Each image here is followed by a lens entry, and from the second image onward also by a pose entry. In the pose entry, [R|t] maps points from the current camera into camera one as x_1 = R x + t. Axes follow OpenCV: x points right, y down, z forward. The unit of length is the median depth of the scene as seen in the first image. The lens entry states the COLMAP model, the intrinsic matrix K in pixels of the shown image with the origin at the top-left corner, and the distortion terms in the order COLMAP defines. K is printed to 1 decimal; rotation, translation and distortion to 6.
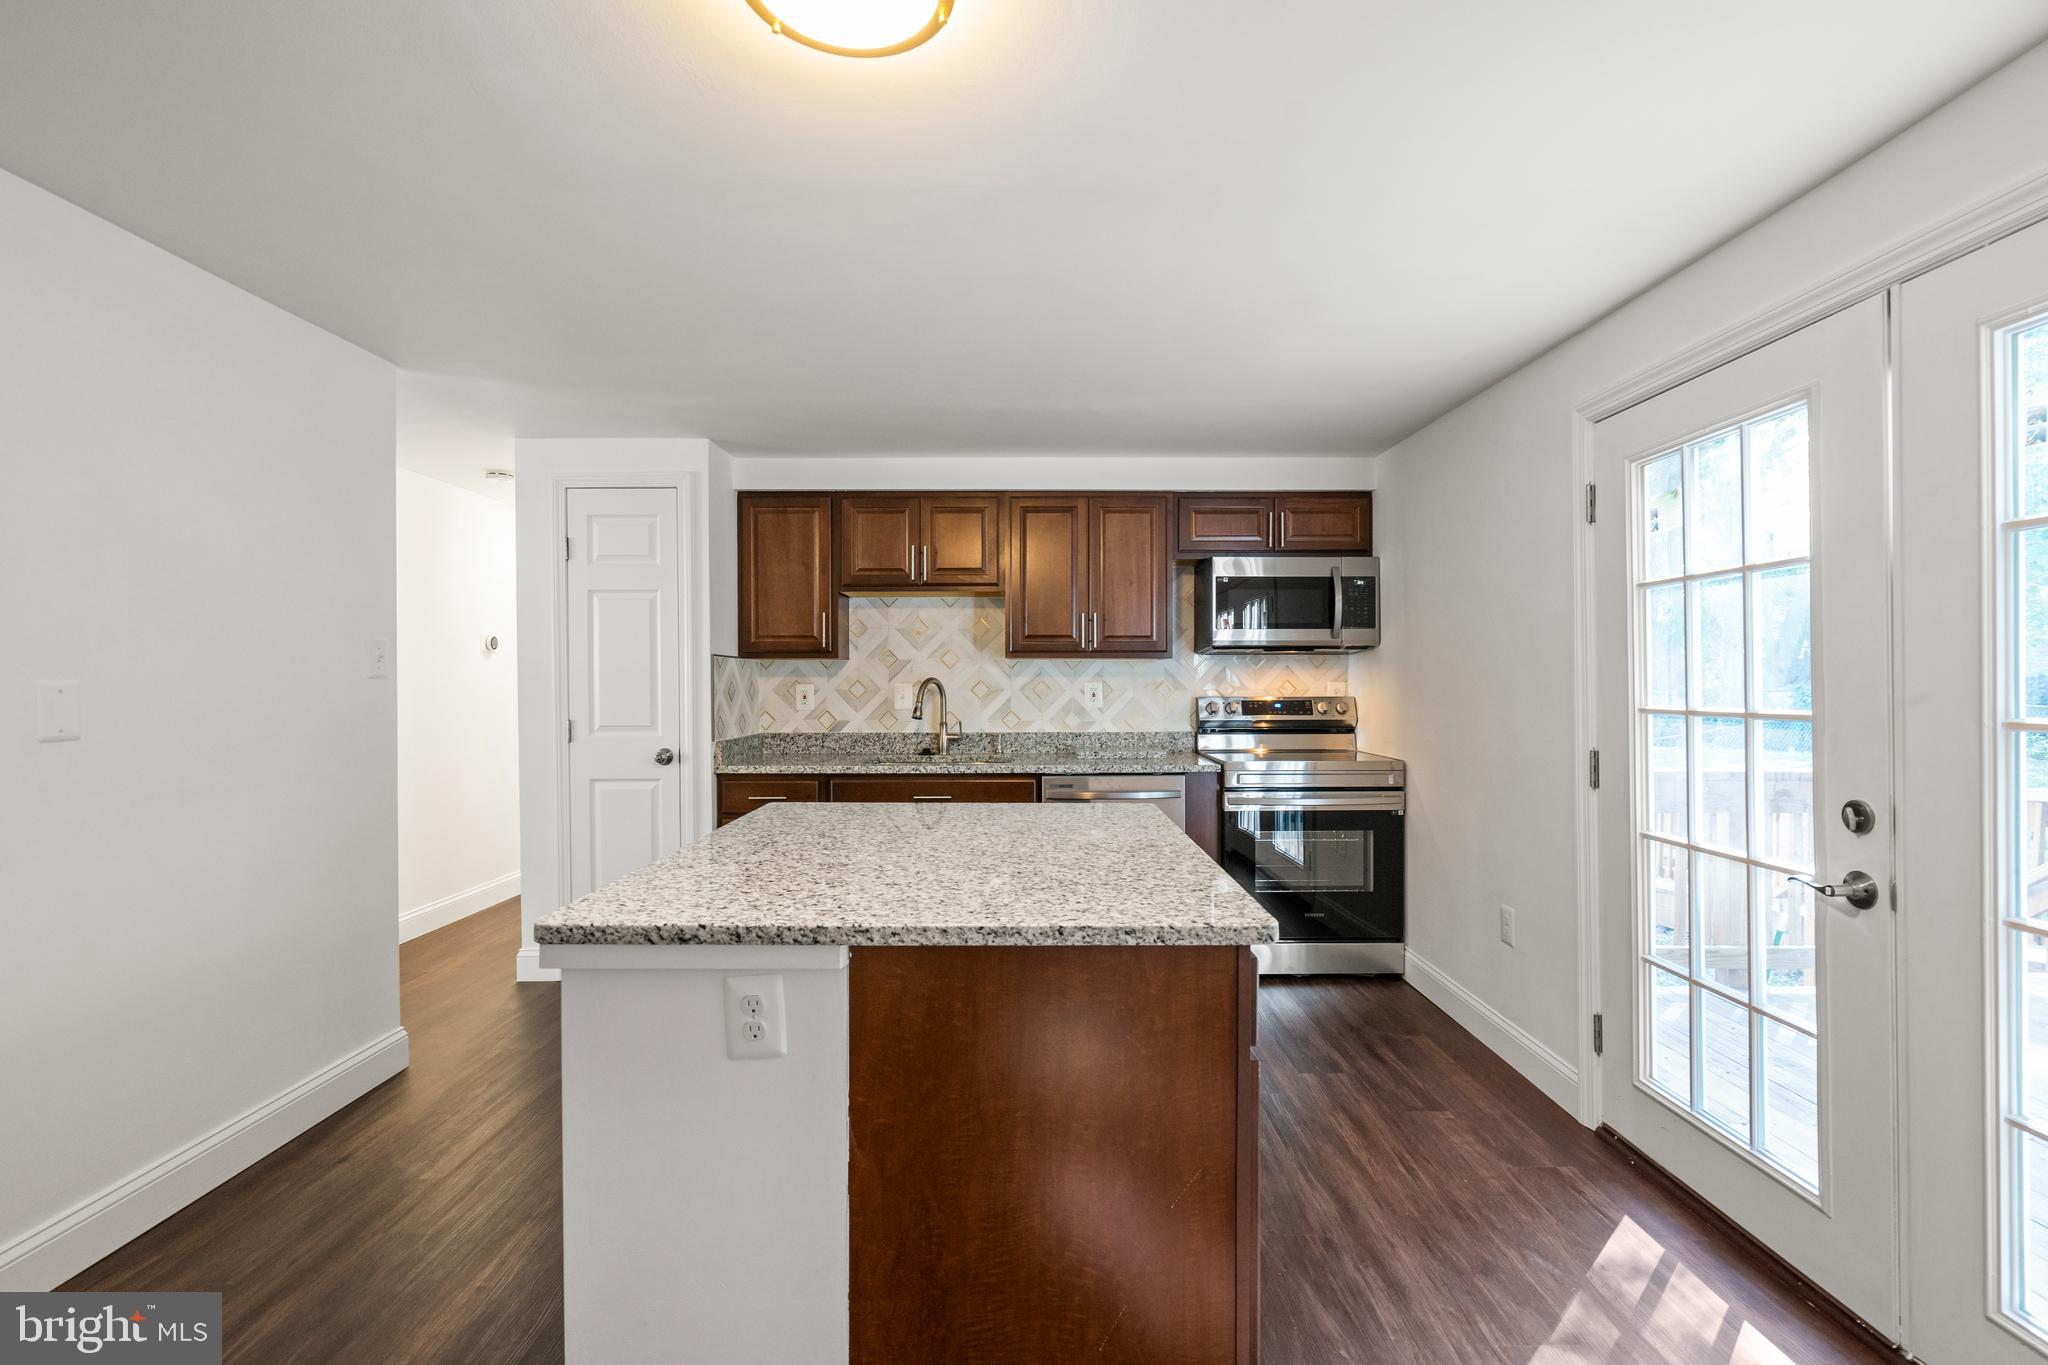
lens RADIAL K [[921.9, 0, 1024.0], [0, 921.9, 682.5], [0, 0, 1]] dist [-0.010846, 0.000416]
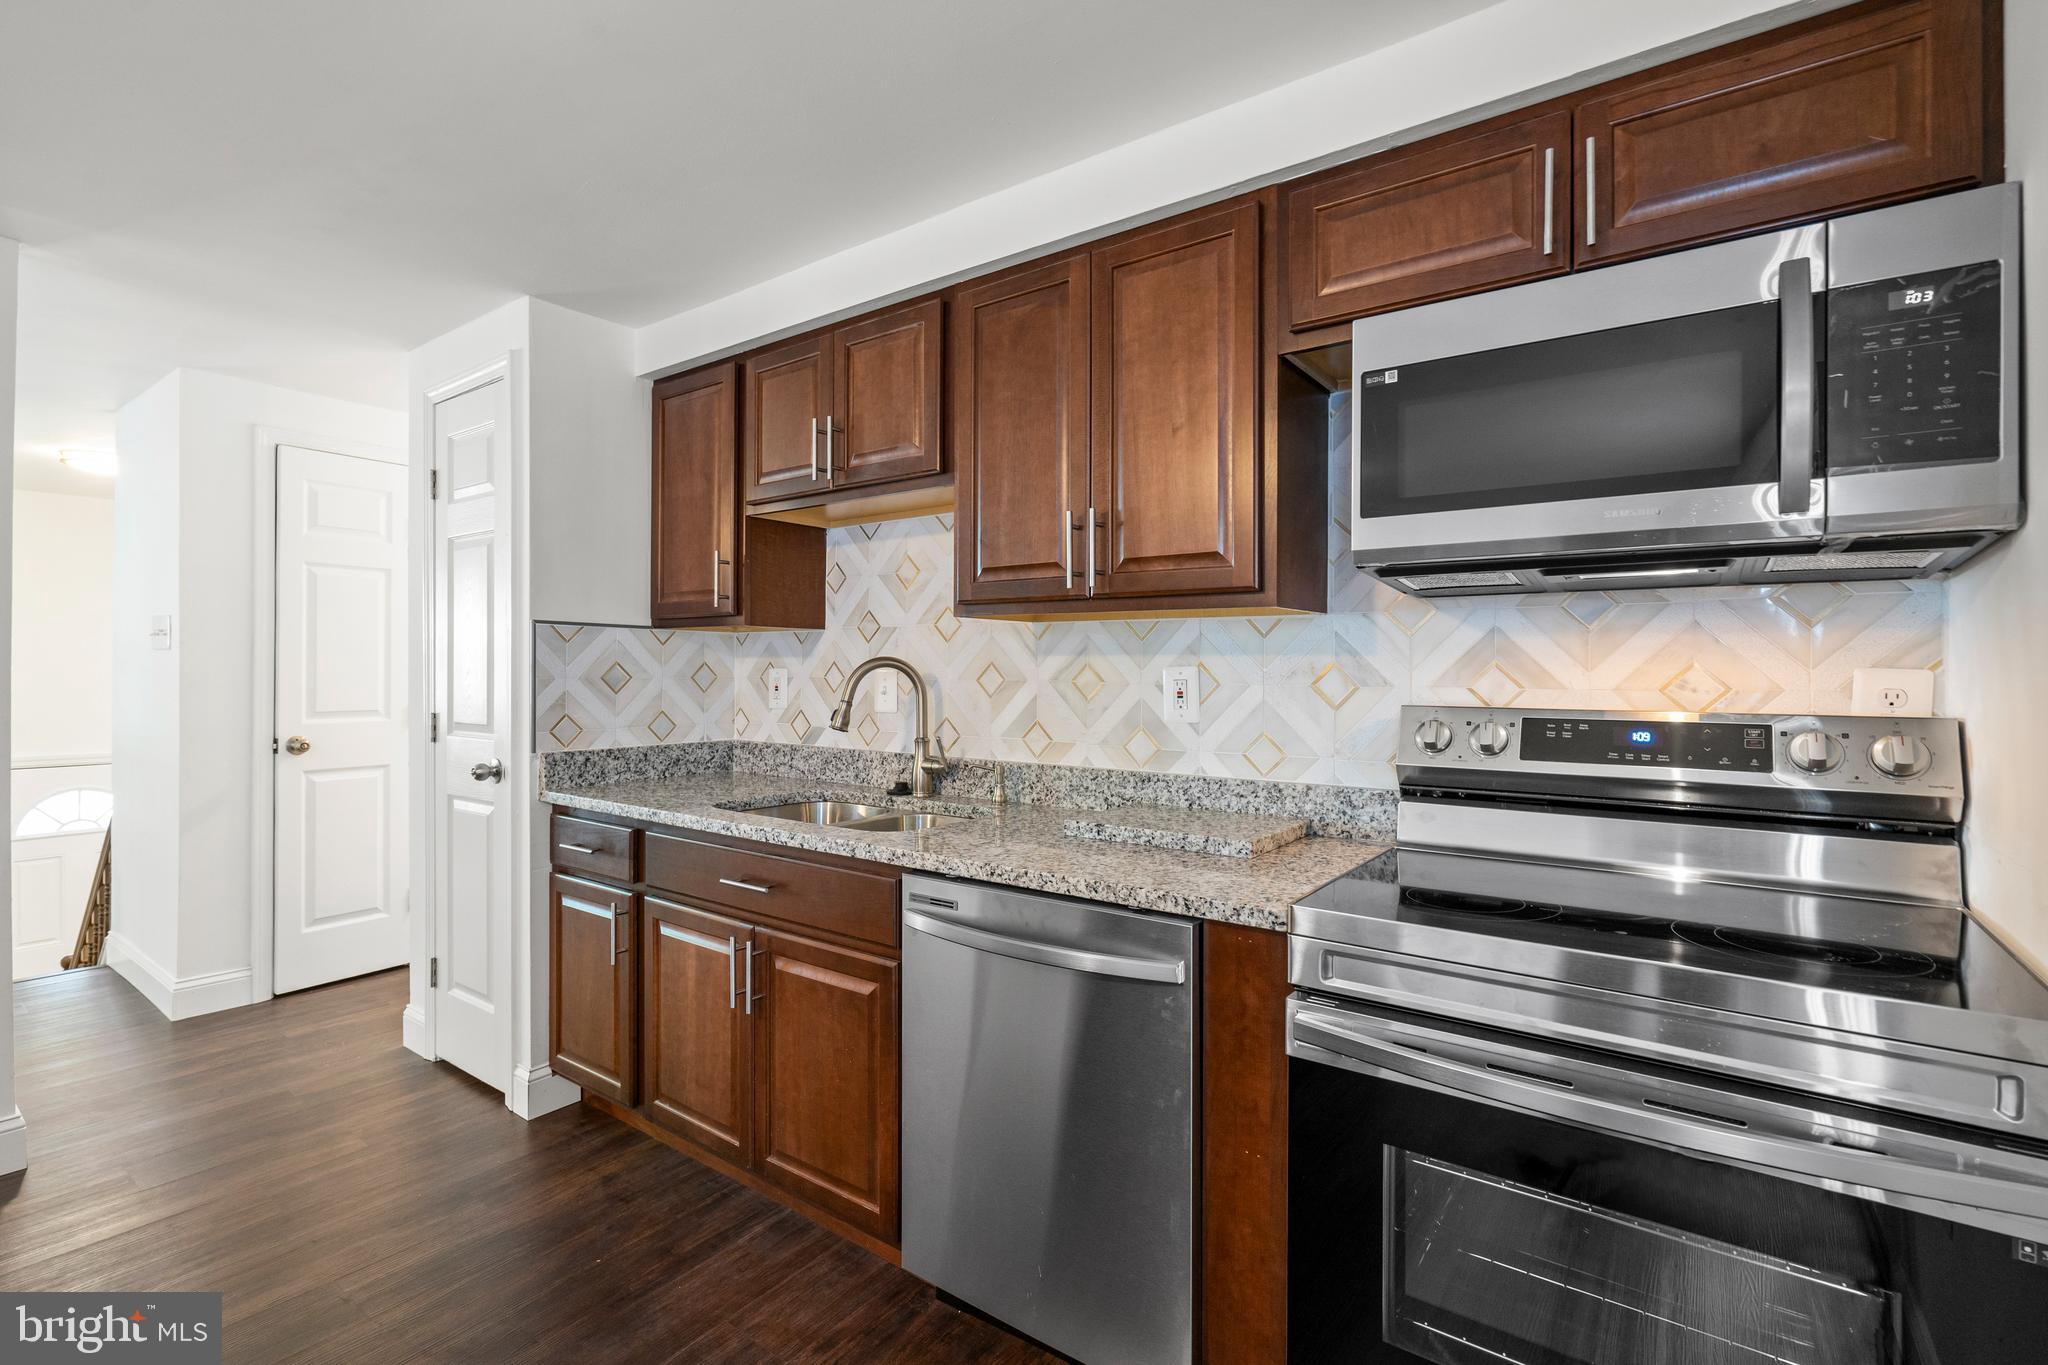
lens RADIAL K [[929.7, 0, 1024.6], [0, 929.7, 671.9], [0, 0, 1]] dist [-0.000325, 0.000371]
pose [[0.804553, 0.006910, -0.593841, 0.312620], [-0.007807, 0.999969, 0.001060, 0.002477], [0.593830, 0.003784, 0.804582, 0.618964]]
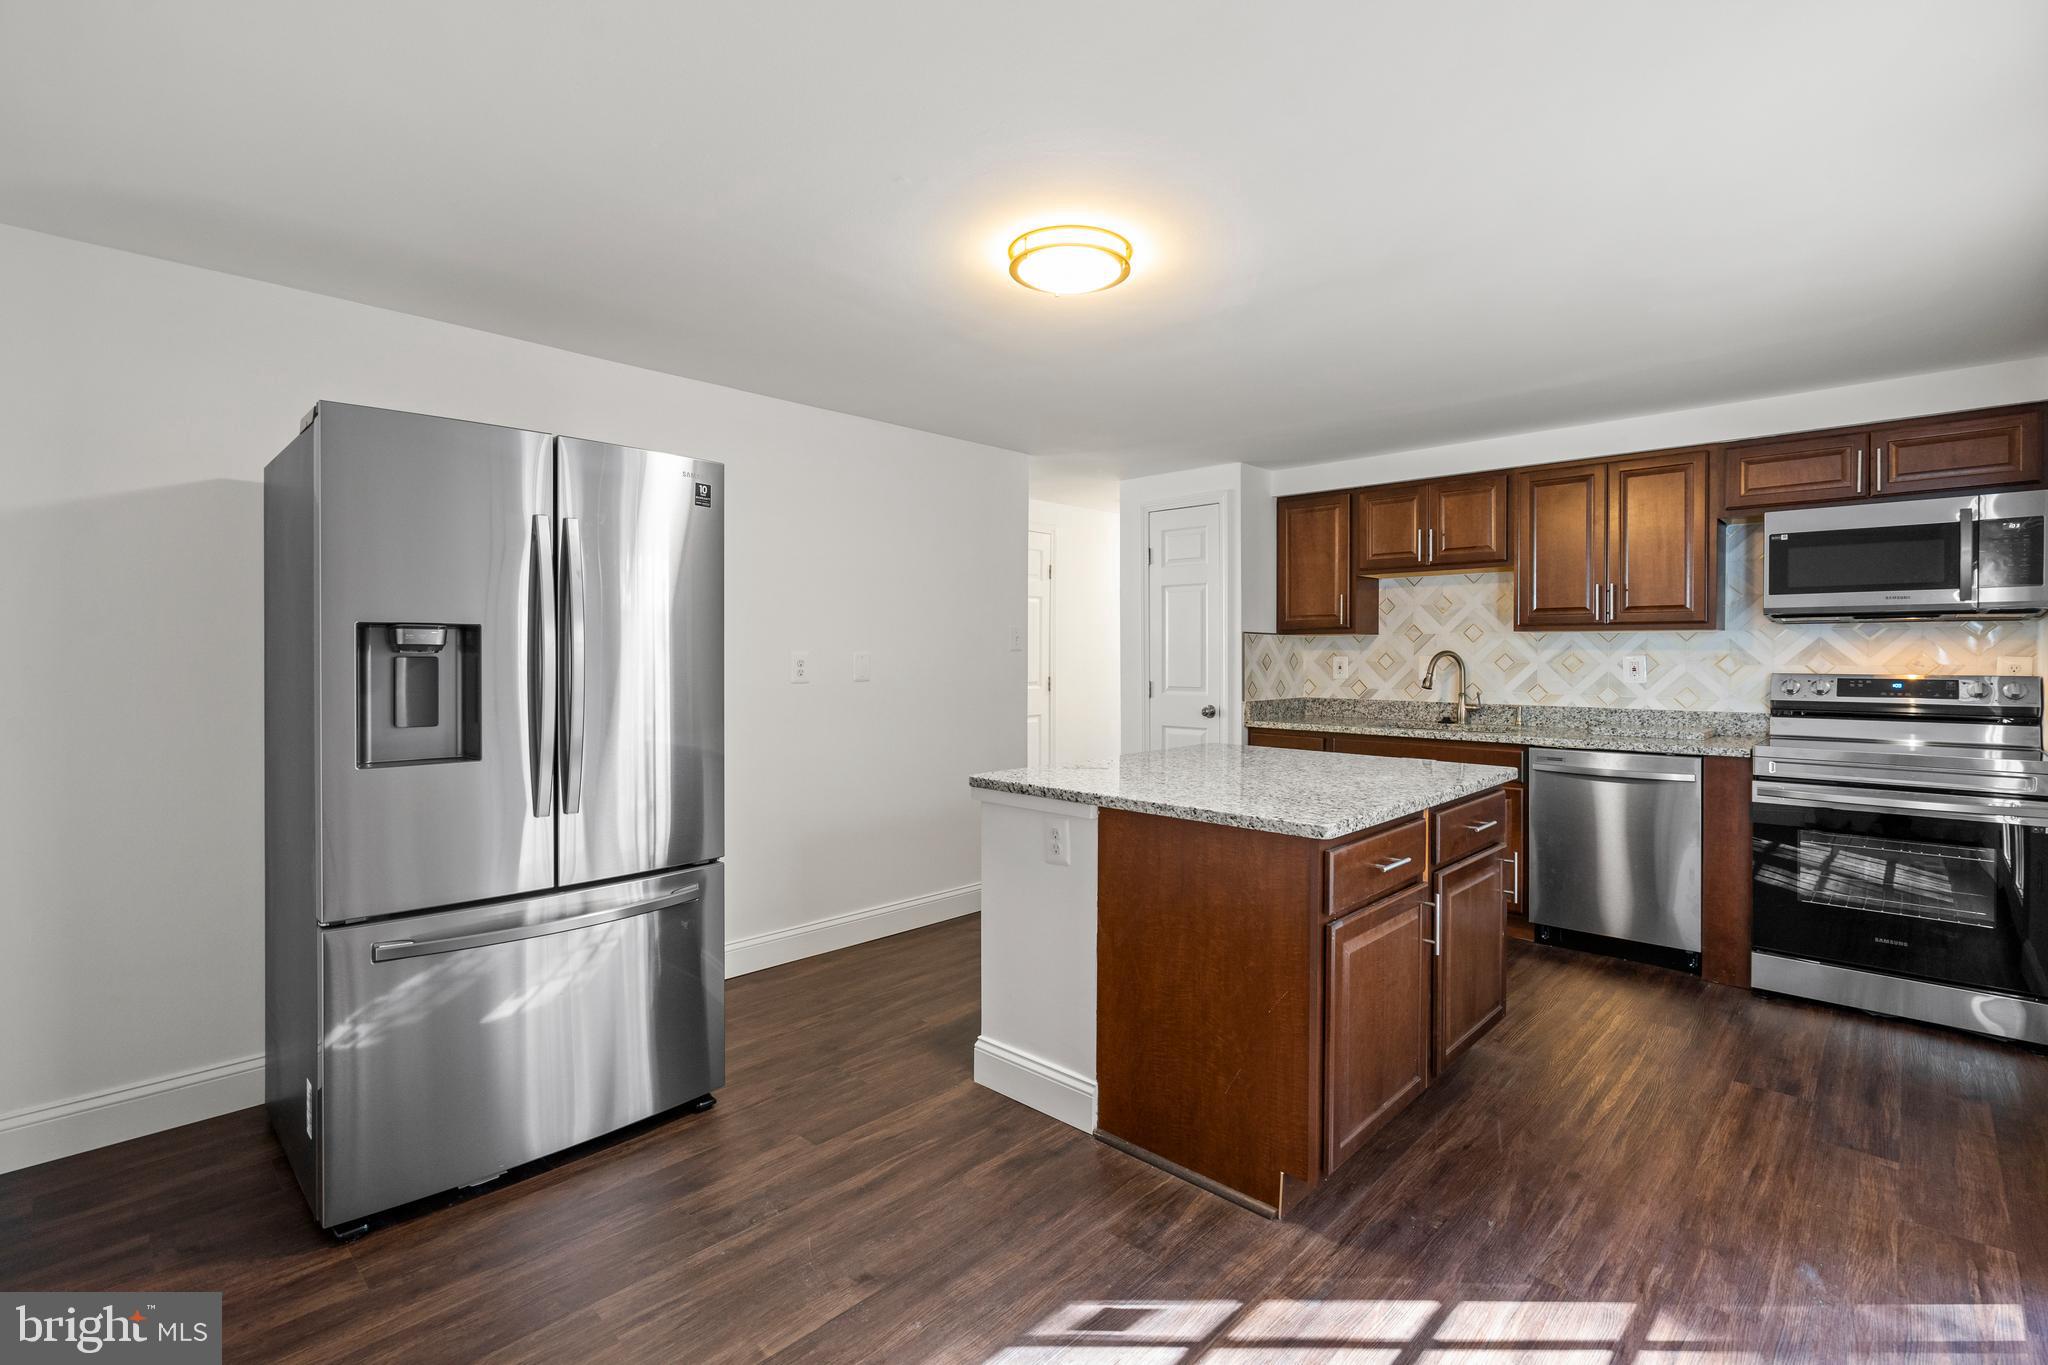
lens RADIAL K [[927.9, 0, 1034.1], [0, 927.9, 662.8], [0, 0, 1]] dist [0.002321, 0.000727]
pose [[0.723775, 0.009411, -0.689972, 0.306460], [-0.004057, 0.999948, 0.009382, 0.000643], [0.690024, -0.003991, 0.723775, -0.110922]]
